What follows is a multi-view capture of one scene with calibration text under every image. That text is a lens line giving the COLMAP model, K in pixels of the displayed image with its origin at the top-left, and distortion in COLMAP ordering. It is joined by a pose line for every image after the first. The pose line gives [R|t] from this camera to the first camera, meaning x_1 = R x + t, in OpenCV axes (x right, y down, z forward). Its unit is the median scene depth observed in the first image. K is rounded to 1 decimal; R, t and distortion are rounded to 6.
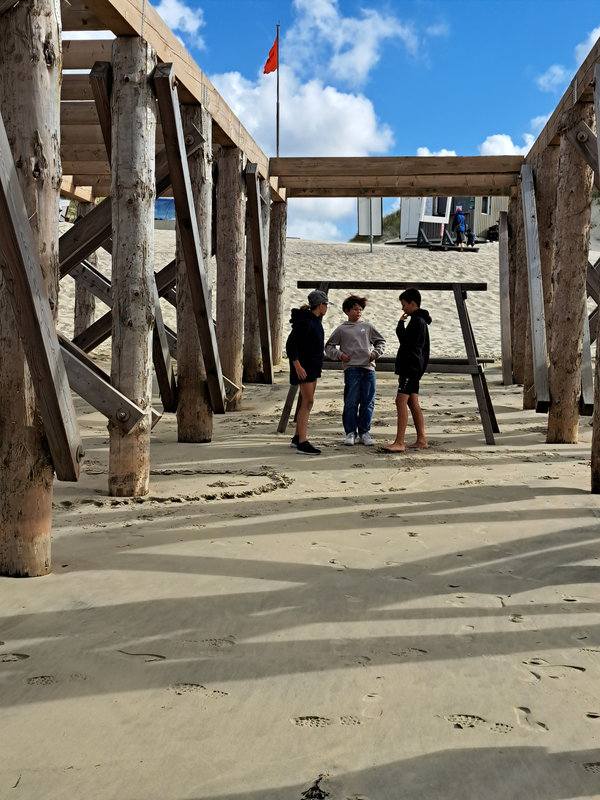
lens RADIAL K [[1203.4, 0, 300.0], [0, 1203.4, 400.0], [0, 0, 1]] dist [0.335724, -1.410893]
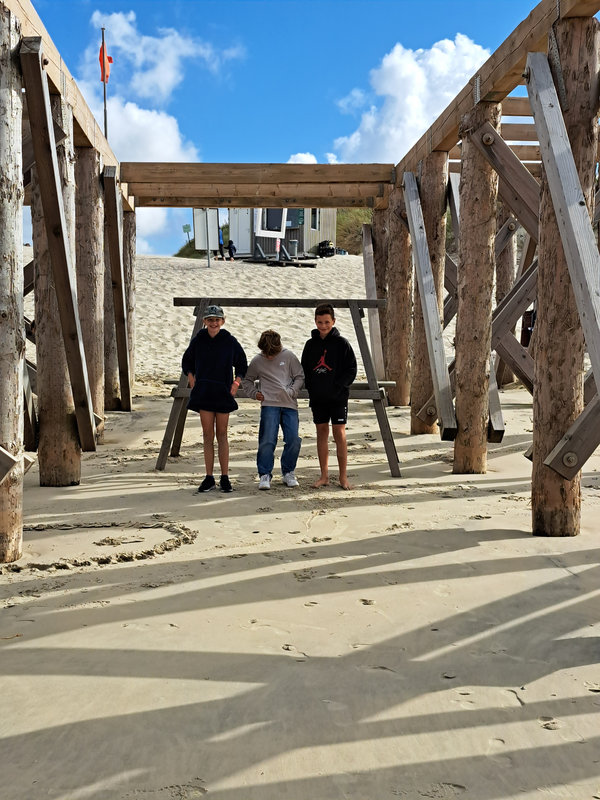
lens RADIAL K [[1203.4, 0, 300.0], [0, 1203.4, 400.0], [0, 0, 1]] dist [0.335724, -1.410893]
pose [[0.988420, -0.020471, 0.150359, -0.047824], [0.022418, 0.999685, -0.011266, -0.012225], [-0.150081, 0.014506, 0.988567, 0.117049]]
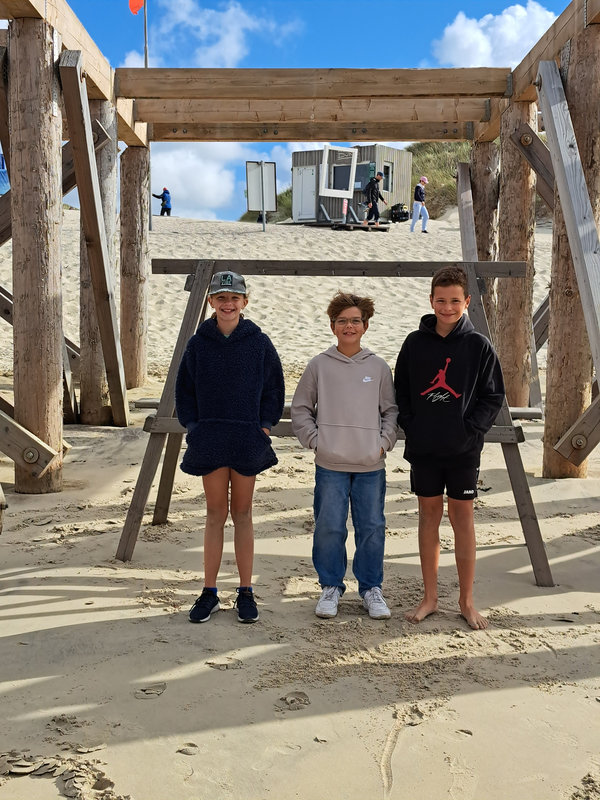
lens RADIAL K [[1203.4, 0, 300.0], [0, 1203.4, 400.0], [0, 0, 1]] dist [0.335724, -1.410893]
pose [[0.995457, -0.015020, 0.094017, 0.011507], [0.014029, 0.999839, 0.011195, -0.046032], [-0.094170, -0.009826, 0.995508, 0.506969]]
